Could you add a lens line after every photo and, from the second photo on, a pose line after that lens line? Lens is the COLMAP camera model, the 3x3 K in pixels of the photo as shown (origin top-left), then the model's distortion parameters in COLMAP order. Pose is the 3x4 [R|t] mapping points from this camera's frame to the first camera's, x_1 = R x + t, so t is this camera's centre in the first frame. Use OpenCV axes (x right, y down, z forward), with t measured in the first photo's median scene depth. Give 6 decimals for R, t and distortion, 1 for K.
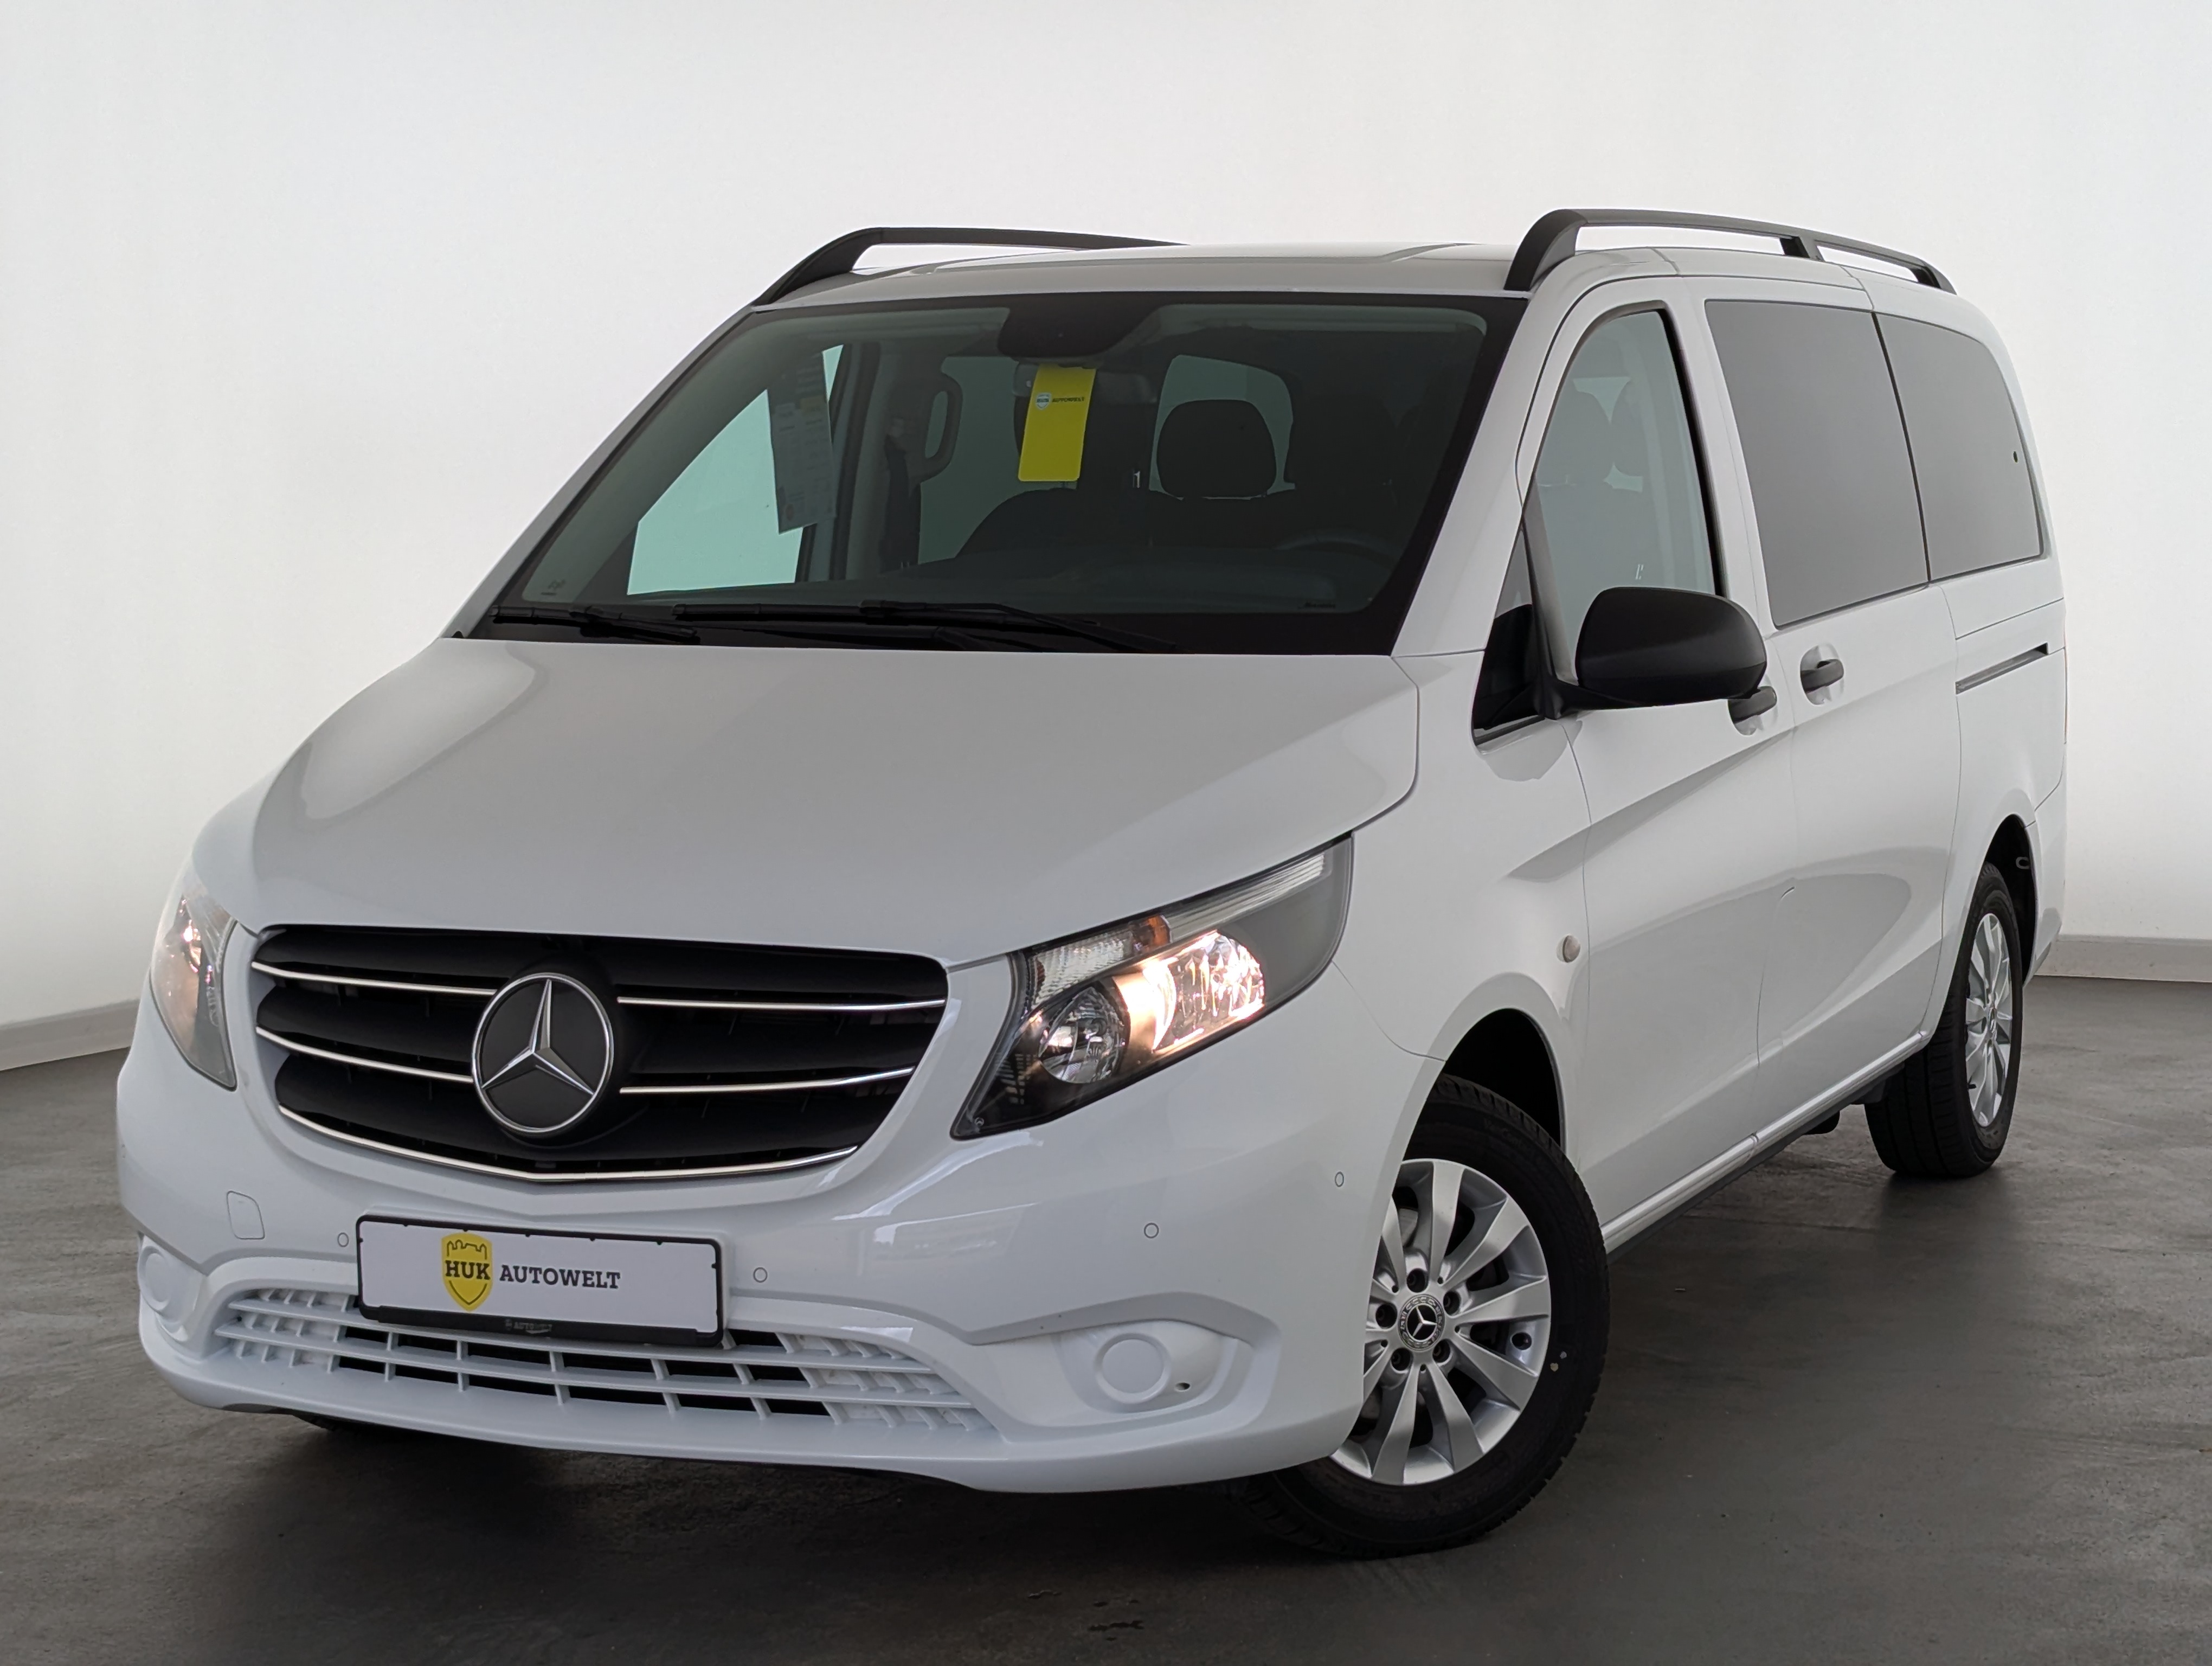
lens RADIAL K [[3058.7, 0, 1108.6], [0, 3058.7, 836.0], [0, 0, 1]] dist [0.195615, 0.000000]
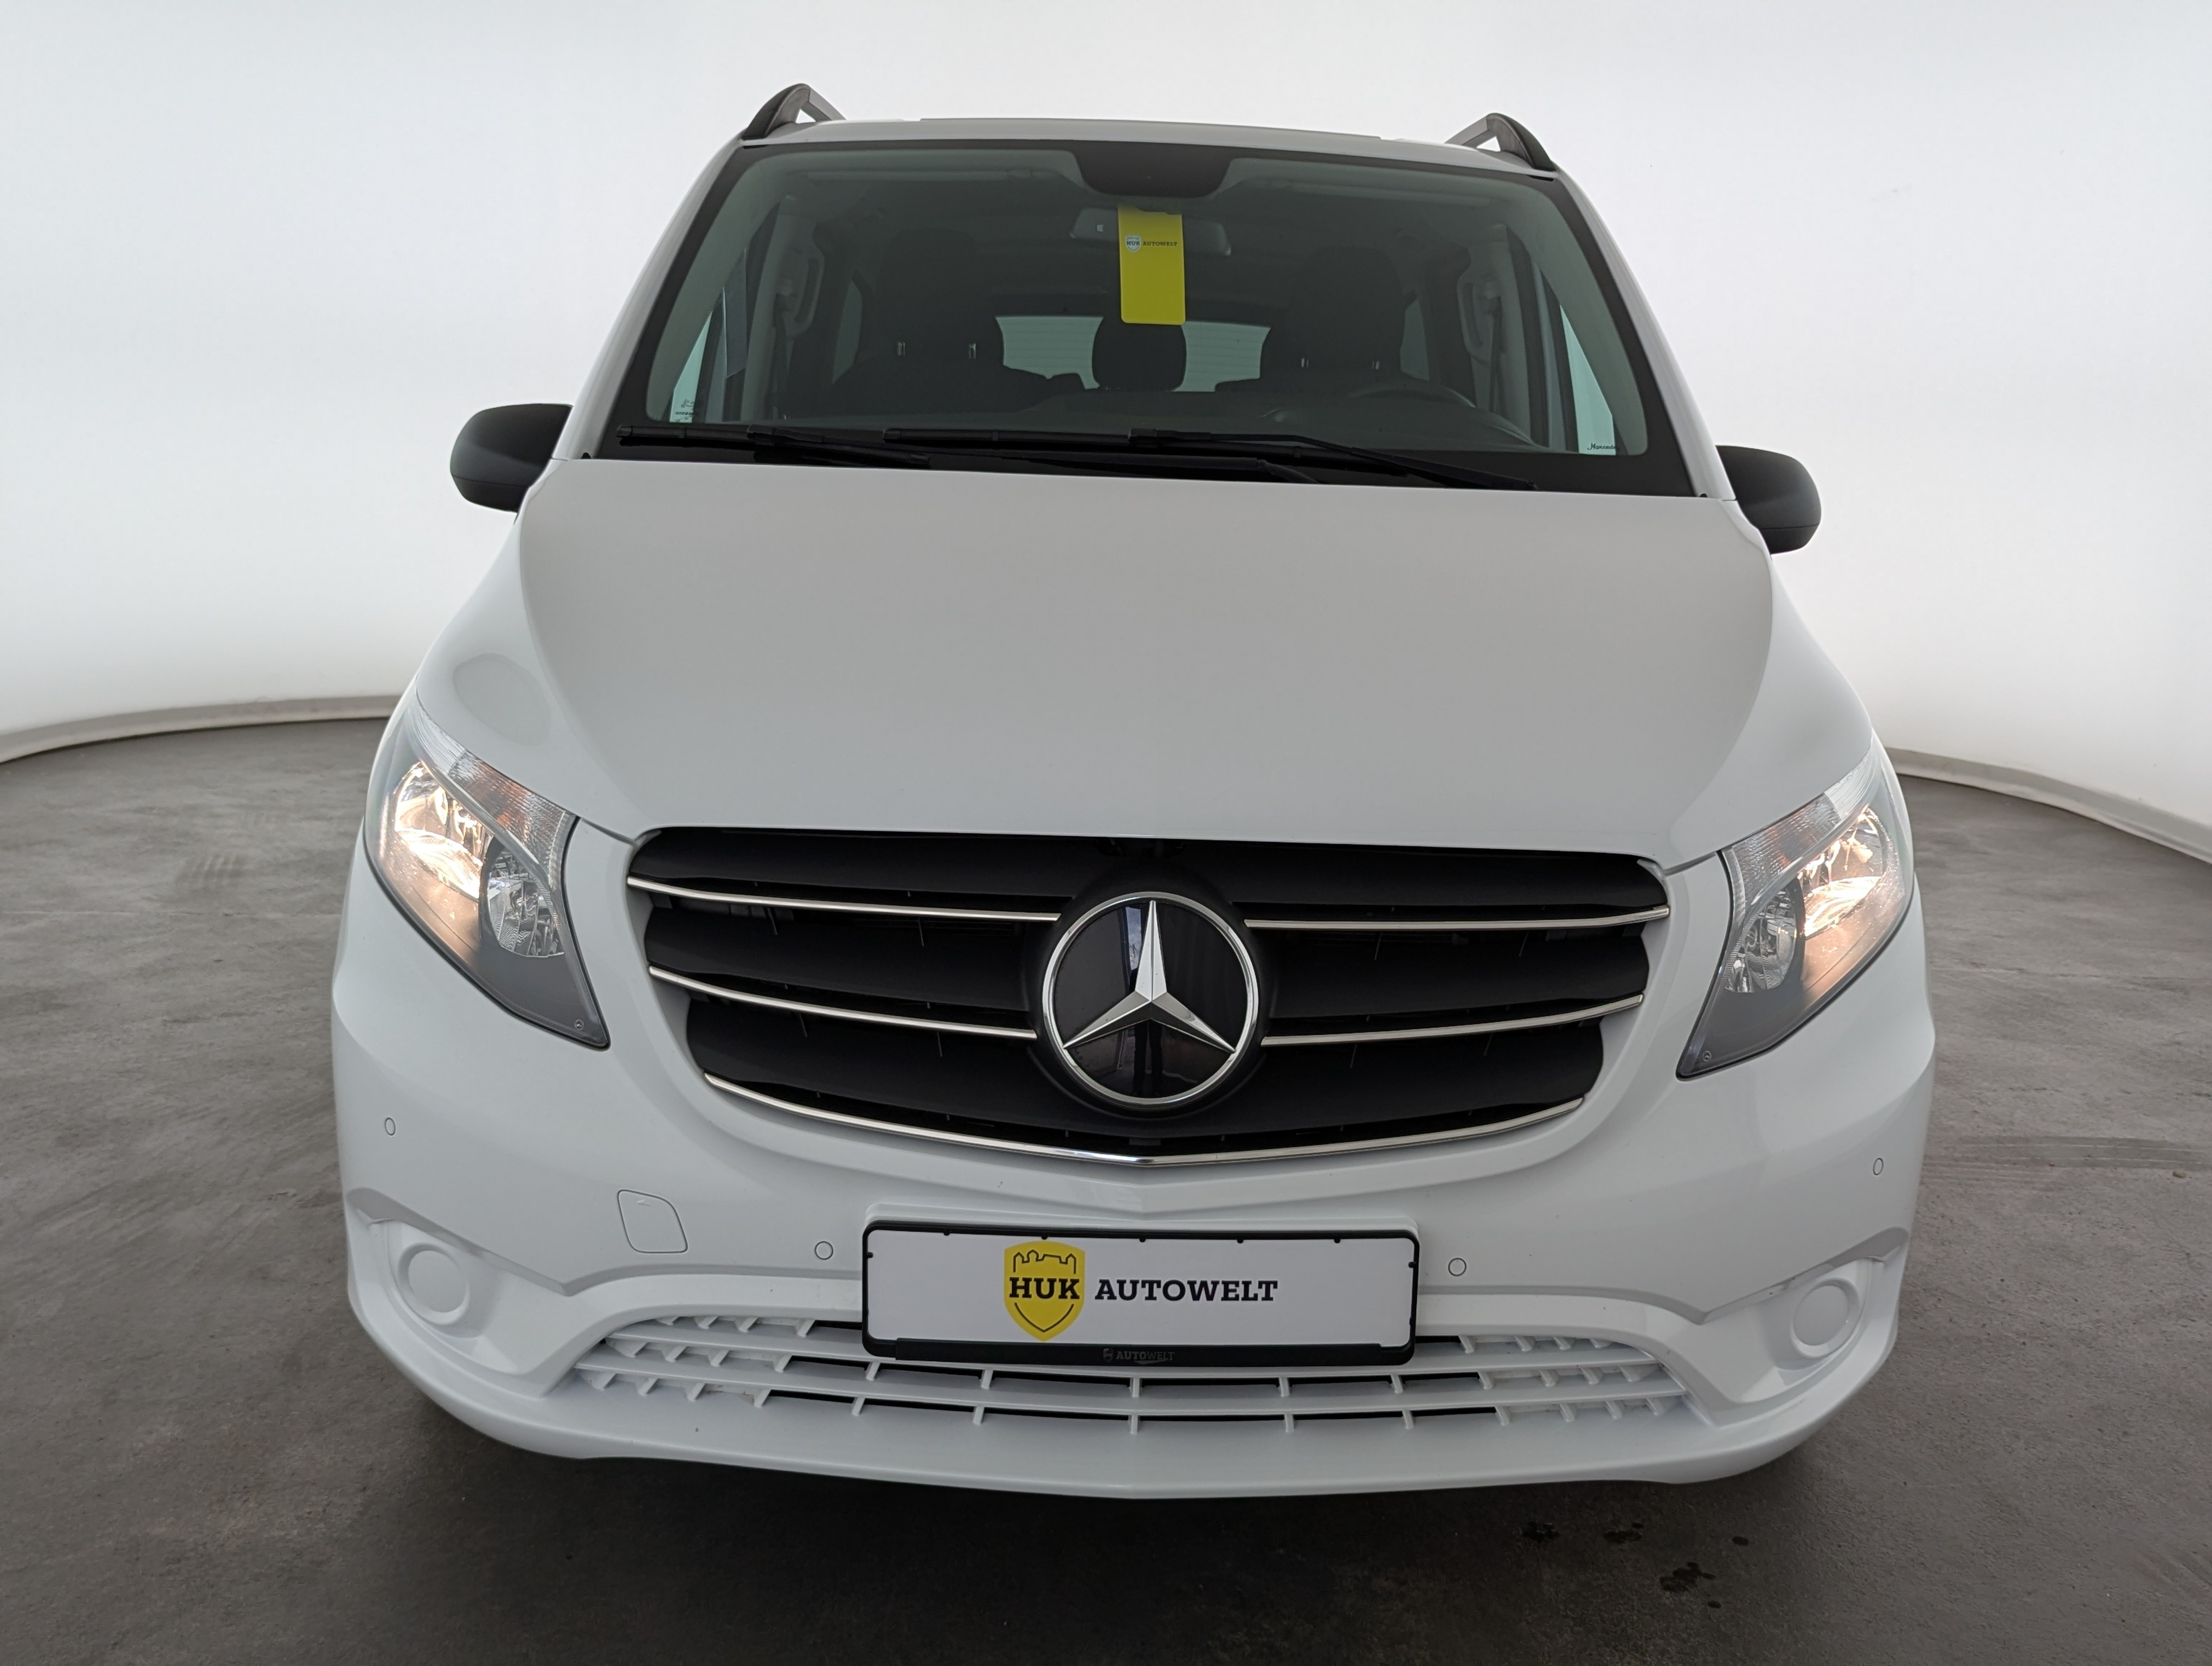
lens RADIAL K [[1963.8, 0, 1114.2], [0, 1963.8, 830.7], [0, 0, 1]] dist [0.015712, -0.007158]
pose [[0.920795, -0.030114, 0.388883, -0.373183], [-0.001166, 0.996798, 0.079951, -0.007789], [-0.390046, -0.074072, 0.917811, 0.566829]]
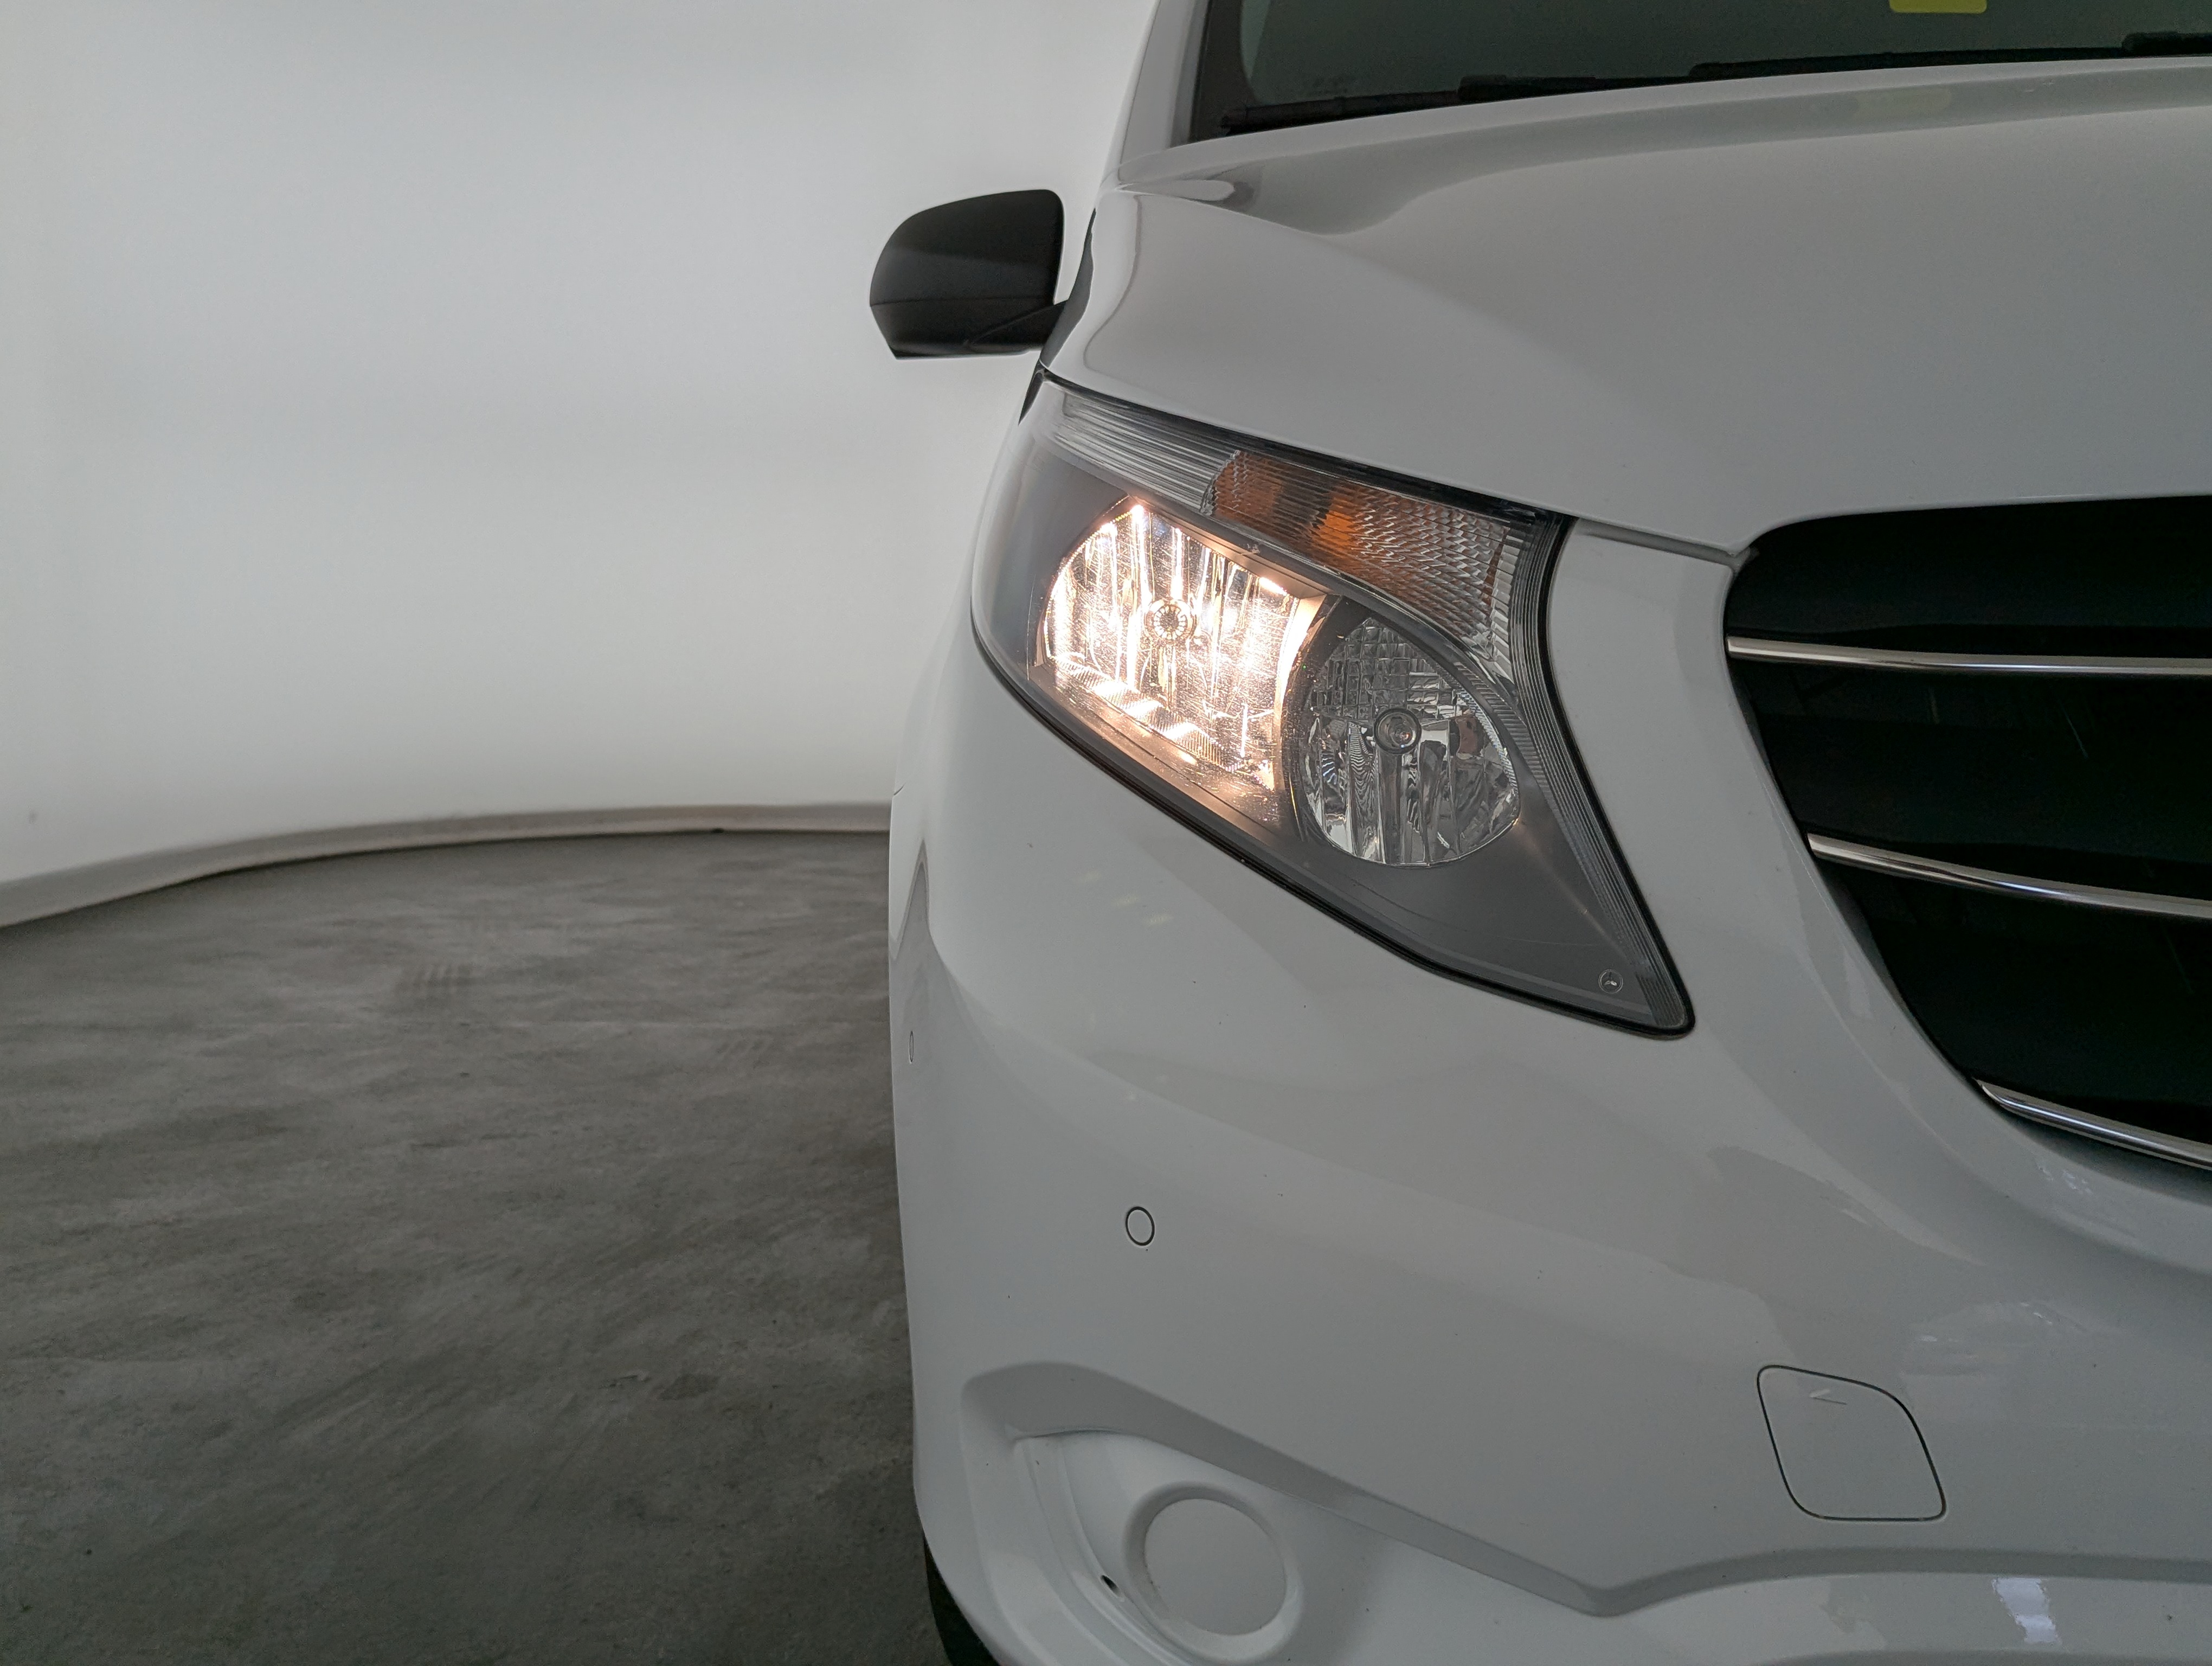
lens RADIAL K [[2027.1, 0, 1096.3], [0, 2027.1, 835.5], [0, 0, 1]] dist [0.015098, 0.000000]
pose [[0.948763, -0.027608, 0.314780, -0.429966], [0.028017, 0.999602, 0.003227, 0.062492], [-0.314744, 0.005758, 0.949159, 0.876613]]
